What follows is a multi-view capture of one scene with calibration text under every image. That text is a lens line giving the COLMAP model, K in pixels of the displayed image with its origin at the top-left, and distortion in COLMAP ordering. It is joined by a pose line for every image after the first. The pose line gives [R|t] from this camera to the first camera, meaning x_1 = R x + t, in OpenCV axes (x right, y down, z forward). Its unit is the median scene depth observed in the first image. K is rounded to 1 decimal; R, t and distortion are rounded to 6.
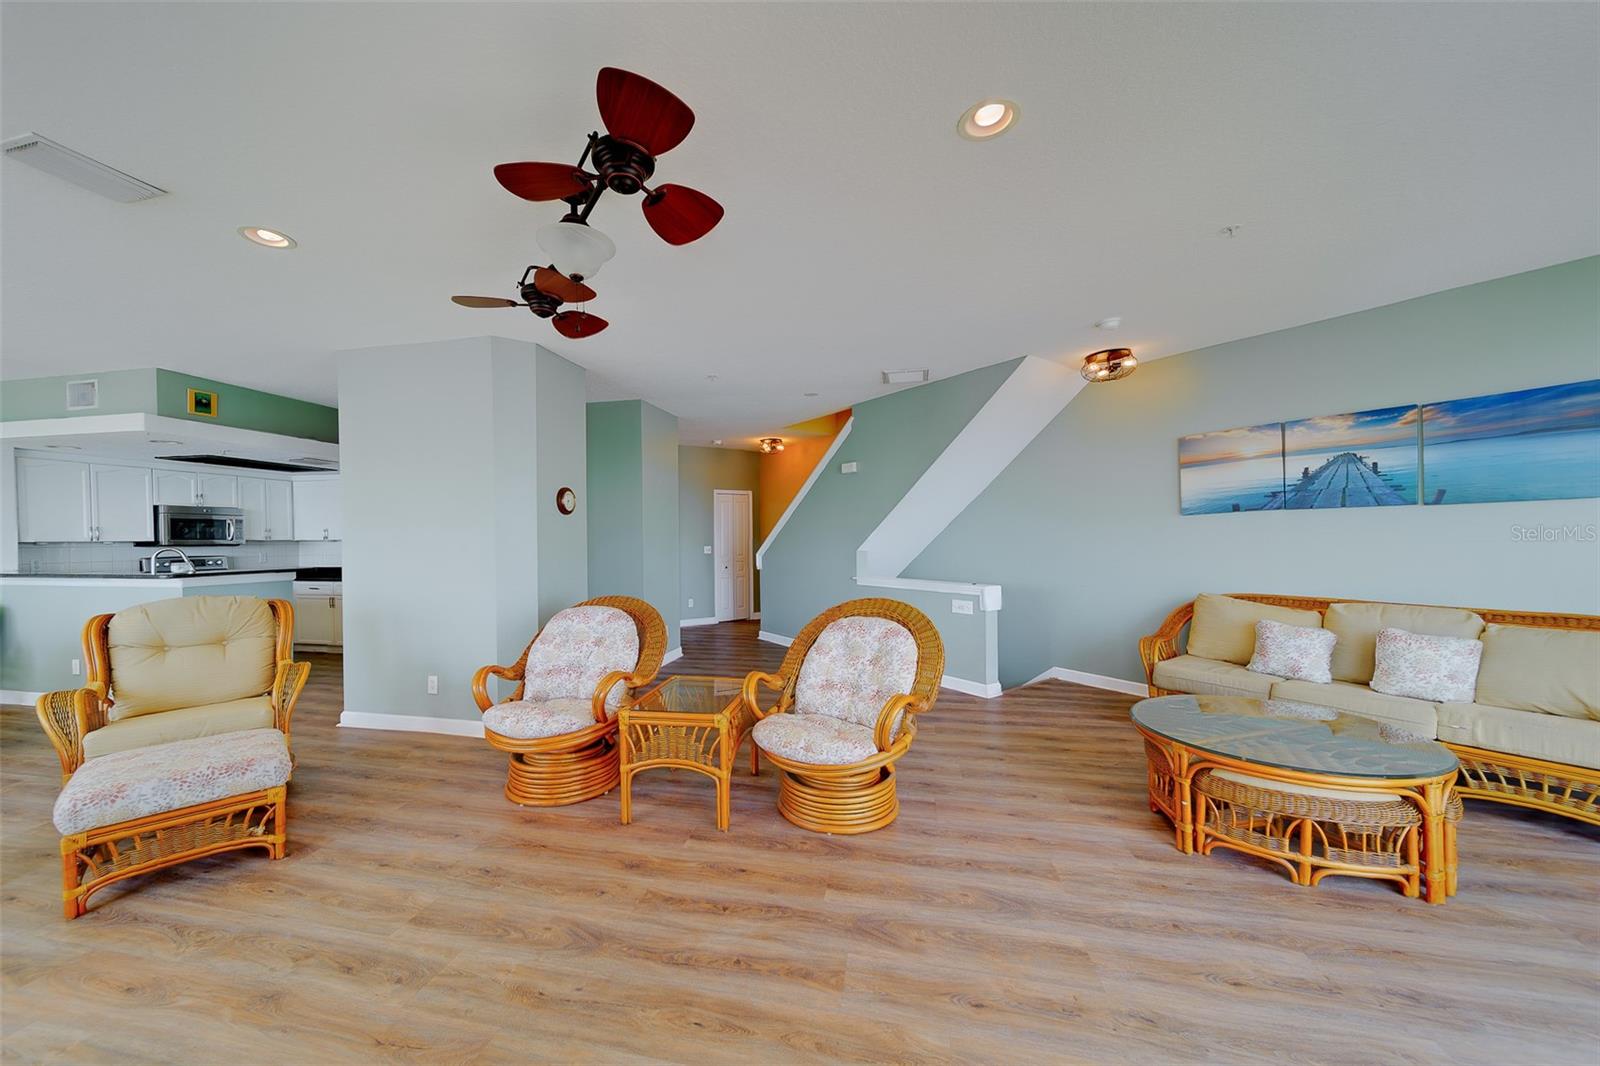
lens RADIAL K [[558.1, 0, 787.8], [0, 558.1, 553.6], [0, 0, 1]] dist [0.001644, 0.000102]
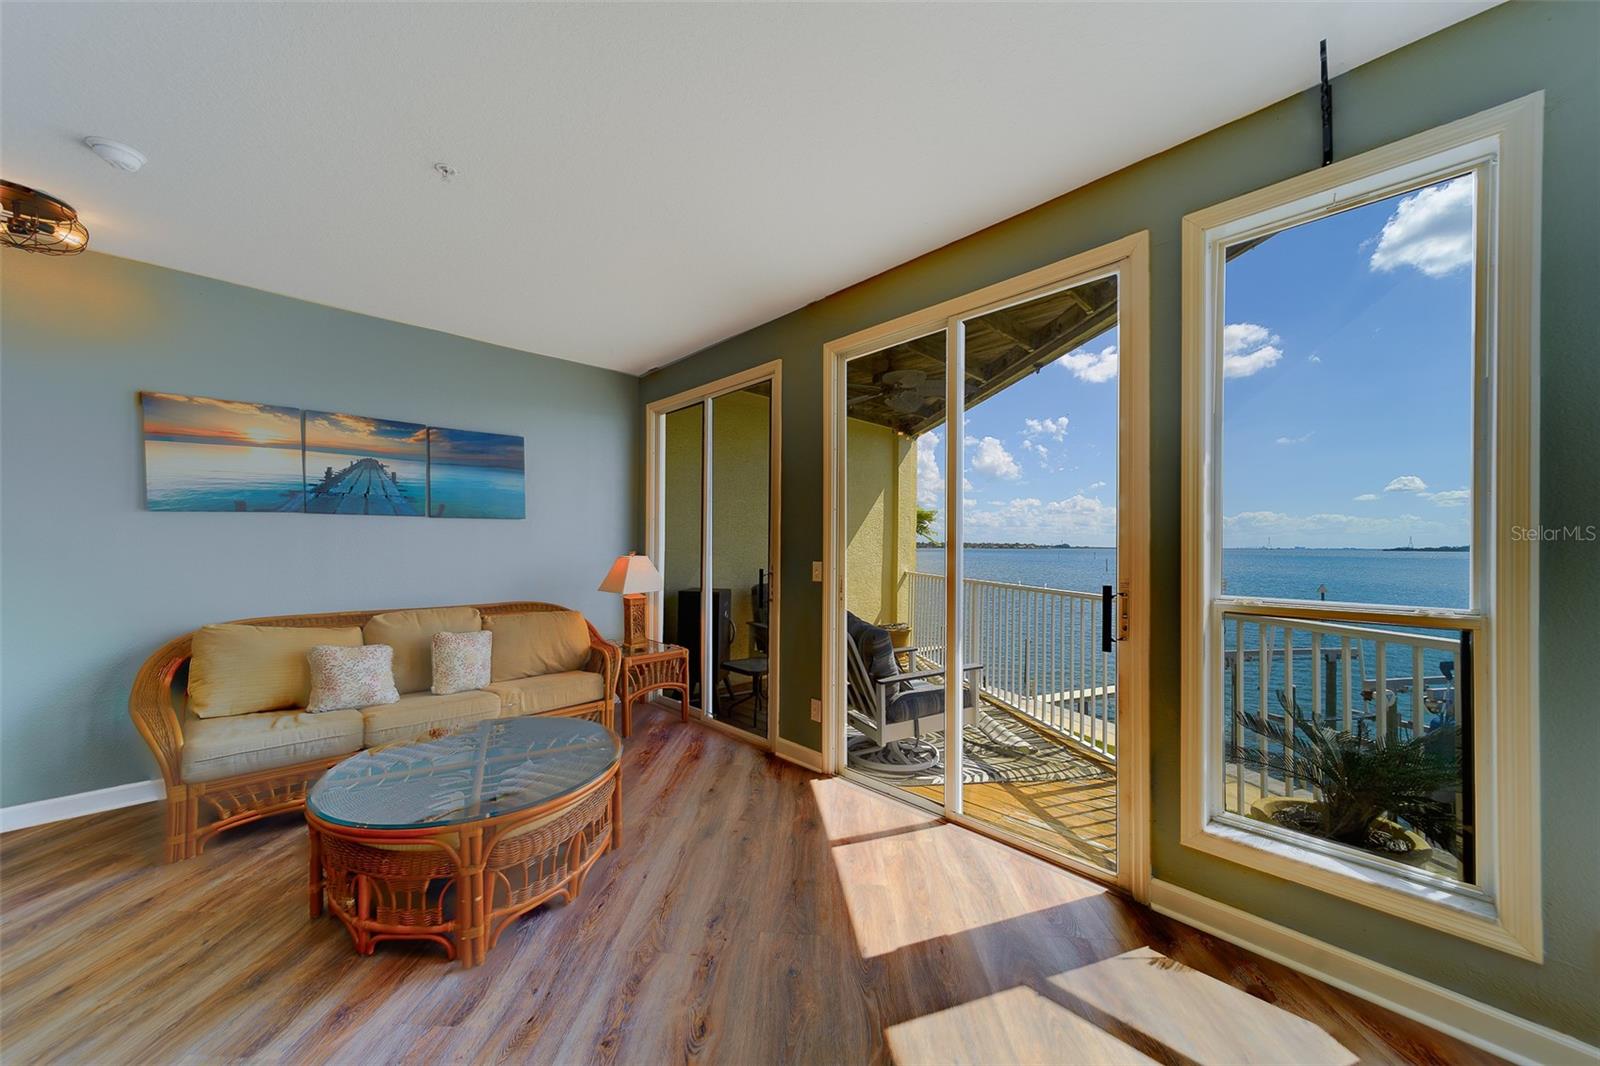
lens RADIAL K [[560.9, 0, 797.2], [0, 560.9, 542.5], [0, 0, 1]] dist [0.001148, 0.000192]
pose [[-0.143801, 0.011969, 0.989534, -0.062603], [0.027517, 0.999589, -0.008091, -0.007622], [-0.989224, 0.026066, -0.144071, 0.421465]]
